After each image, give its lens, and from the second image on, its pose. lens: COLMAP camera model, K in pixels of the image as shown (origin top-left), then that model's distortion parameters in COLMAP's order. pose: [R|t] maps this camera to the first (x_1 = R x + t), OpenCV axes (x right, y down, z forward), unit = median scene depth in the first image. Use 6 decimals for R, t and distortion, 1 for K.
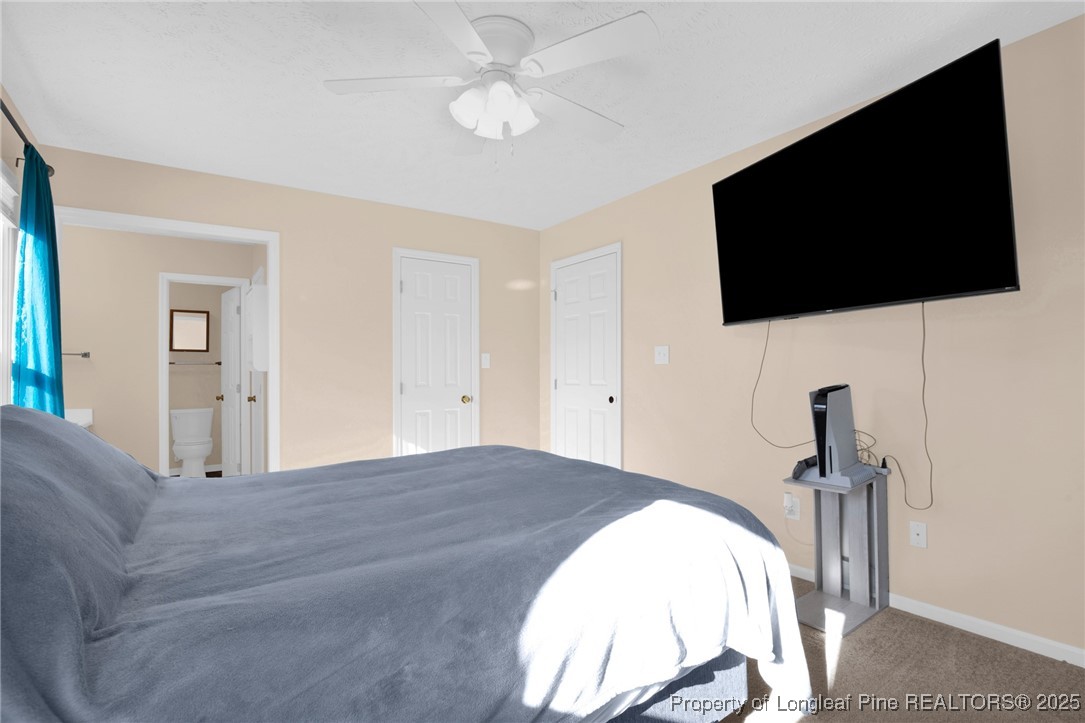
lens RADIAL K [[521.2, 0, 547.7], [0, 521.2, 369.5], [0, 0, 1]] dist [-0.030839, 0.000742]
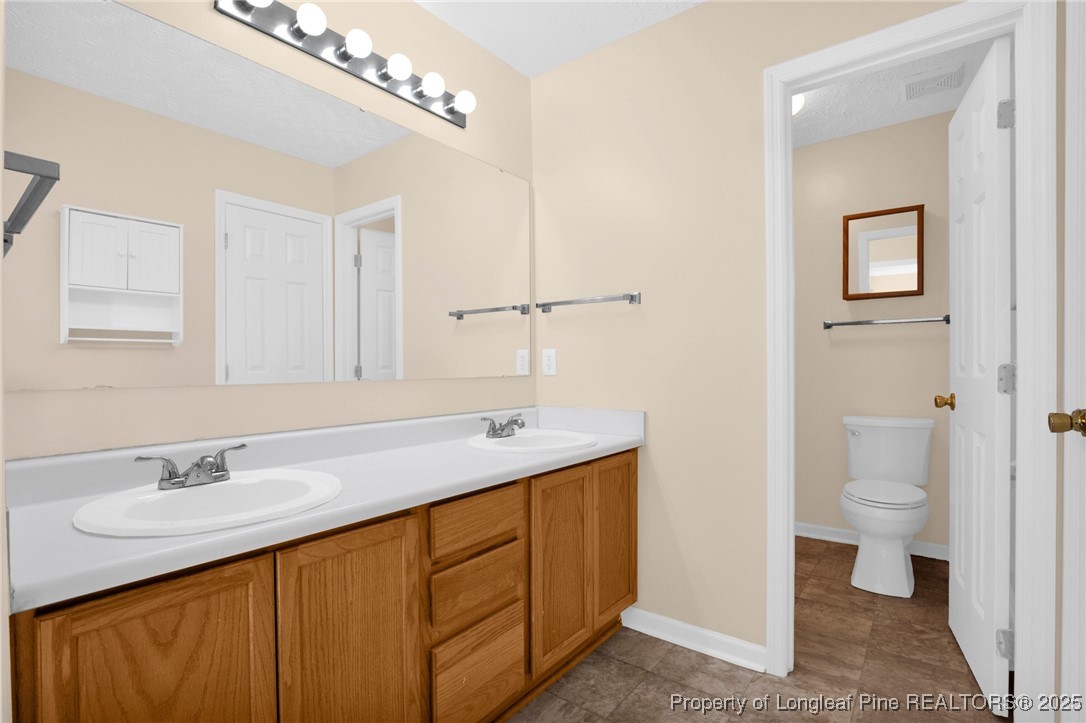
lens RADIAL K [[521.7, 0, 548.2], [0, 521.7, 369.5], [0, 0, 1]] dist [-0.030839, 0.000742]
pose [[0.324518, 0.018586, -0.945697, -0.348232], [0.015620, 0.999565, 0.025005, 0.016870], [0.945751, -0.022886, 0.324087, 0.557475]]
